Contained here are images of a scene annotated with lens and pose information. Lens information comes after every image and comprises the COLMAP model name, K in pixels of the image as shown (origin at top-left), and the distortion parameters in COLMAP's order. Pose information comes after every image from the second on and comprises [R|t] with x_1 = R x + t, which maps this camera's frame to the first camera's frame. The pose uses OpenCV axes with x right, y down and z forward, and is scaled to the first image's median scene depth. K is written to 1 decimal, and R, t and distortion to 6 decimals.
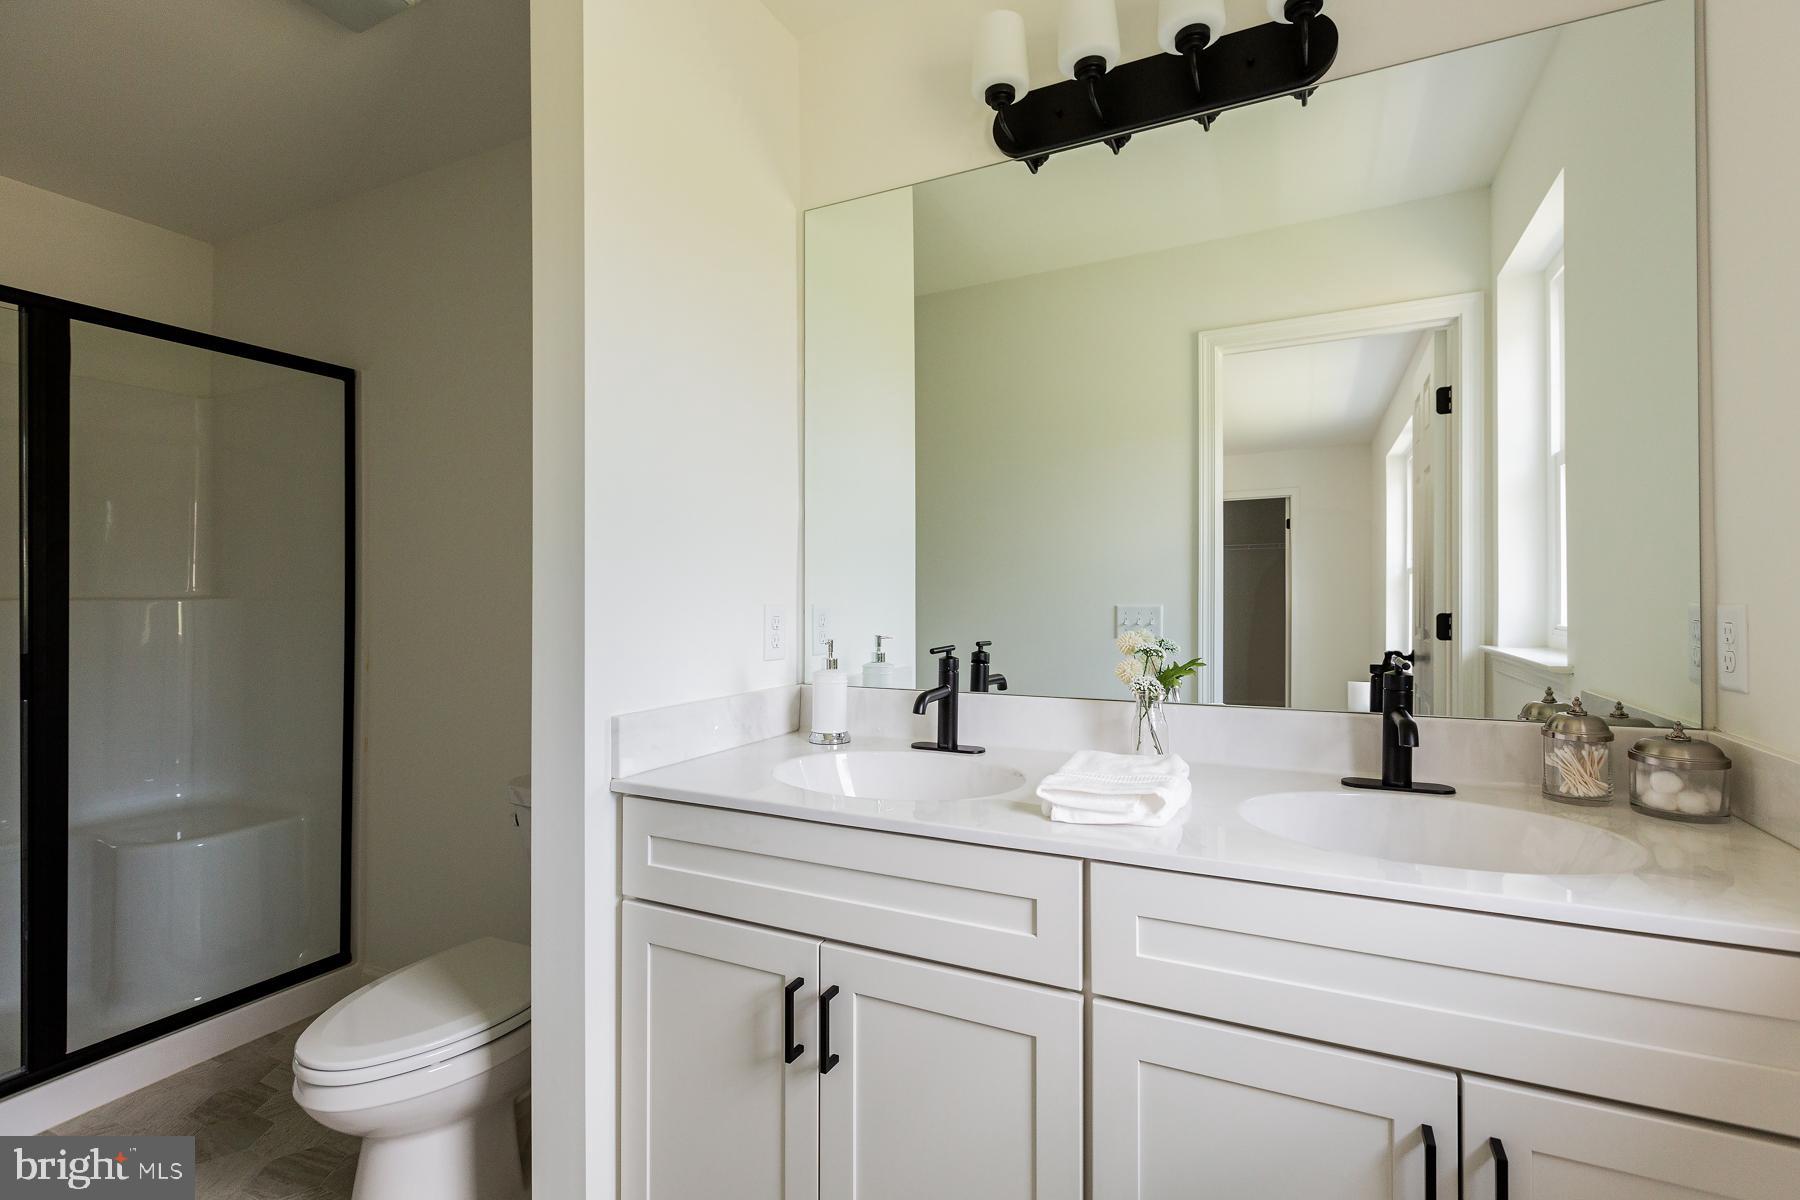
lens RADIAL K [[817.2, 0, 896.1], [0, 817.2, 589.6], [0, 0, 1]] dist [0.003513, -0.000892]
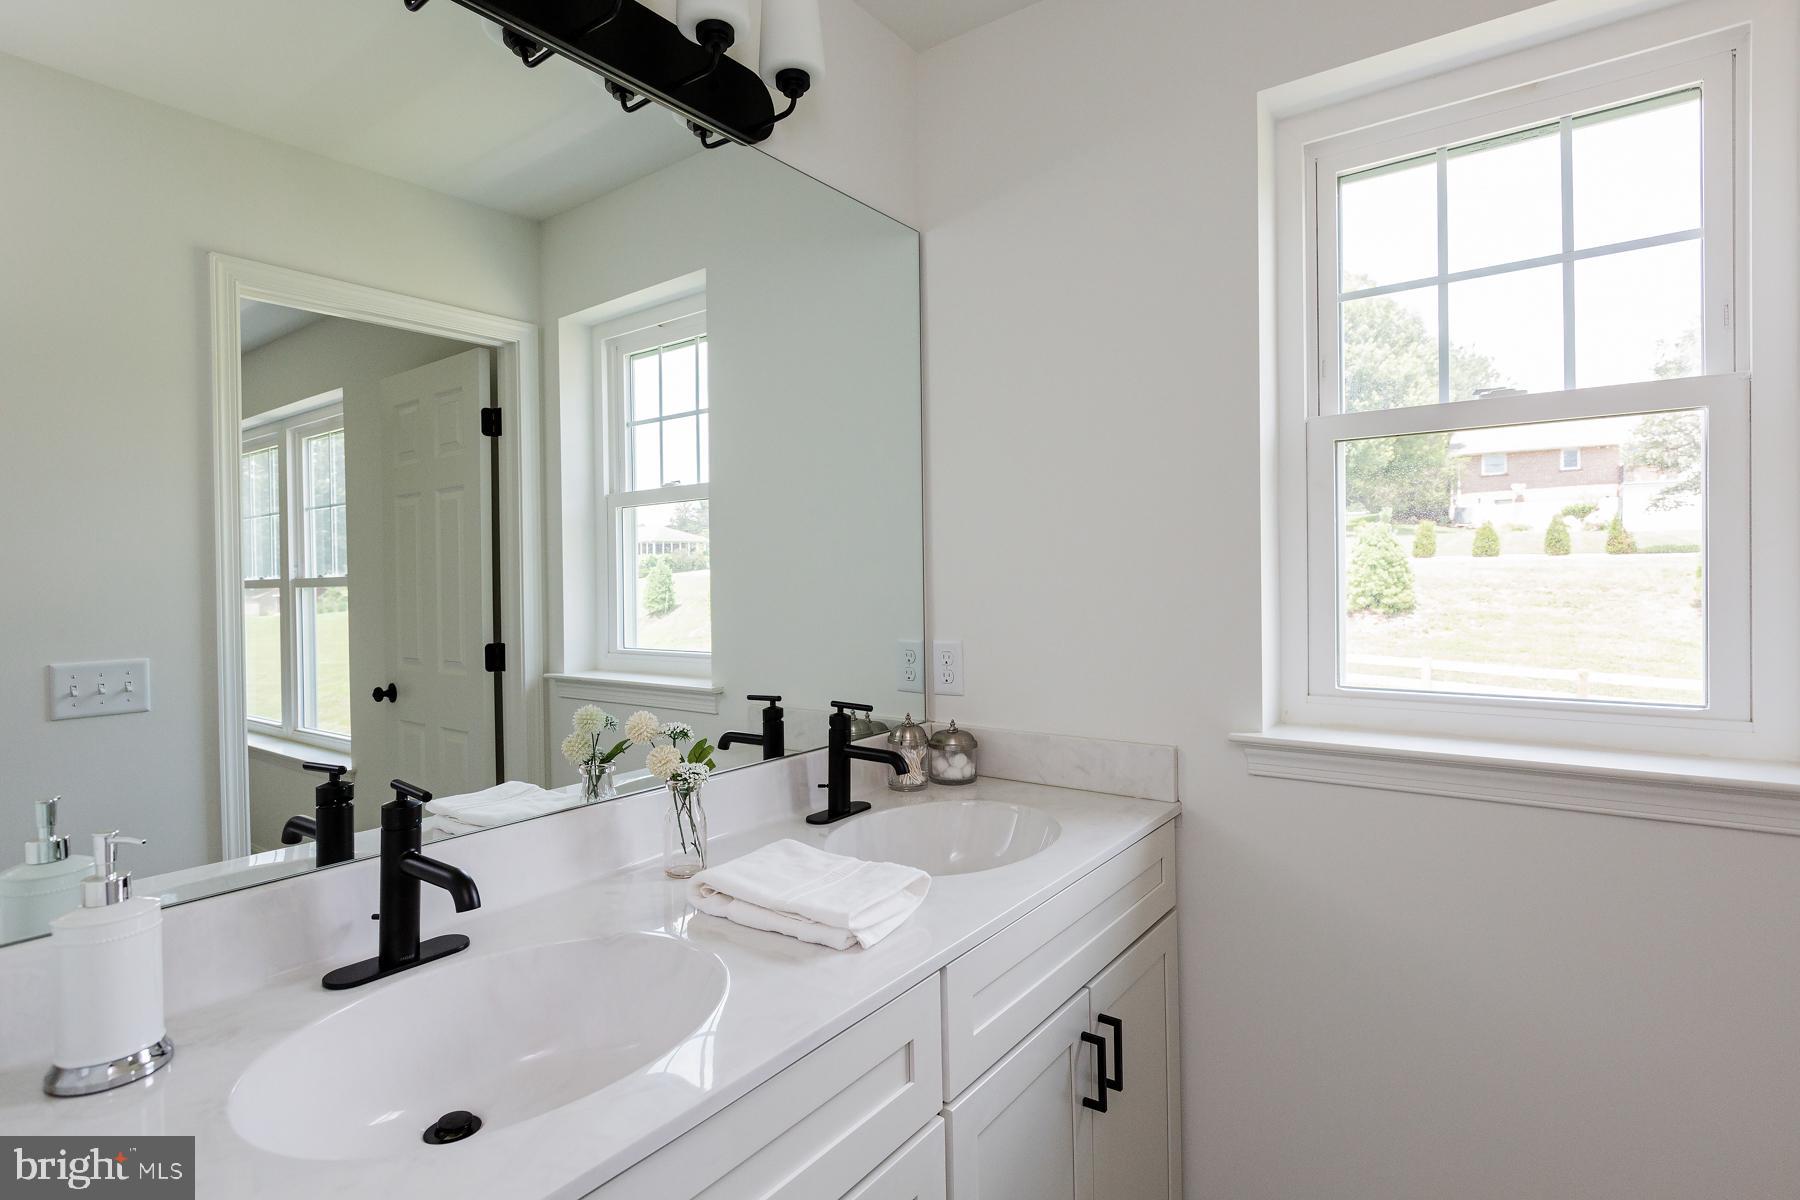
lens RADIAL K [[910.4, 0, 907.4], [0, 910.4, 596.9], [0, 0, 1]] dist [0.000705, -0.002344]
pose [[0.181284, -0.020926, 0.983208, -0.419024], [0.009645, 0.999763, 0.019500, -0.058634], [-0.983383, 0.005948, 0.181443, 0.456195]]
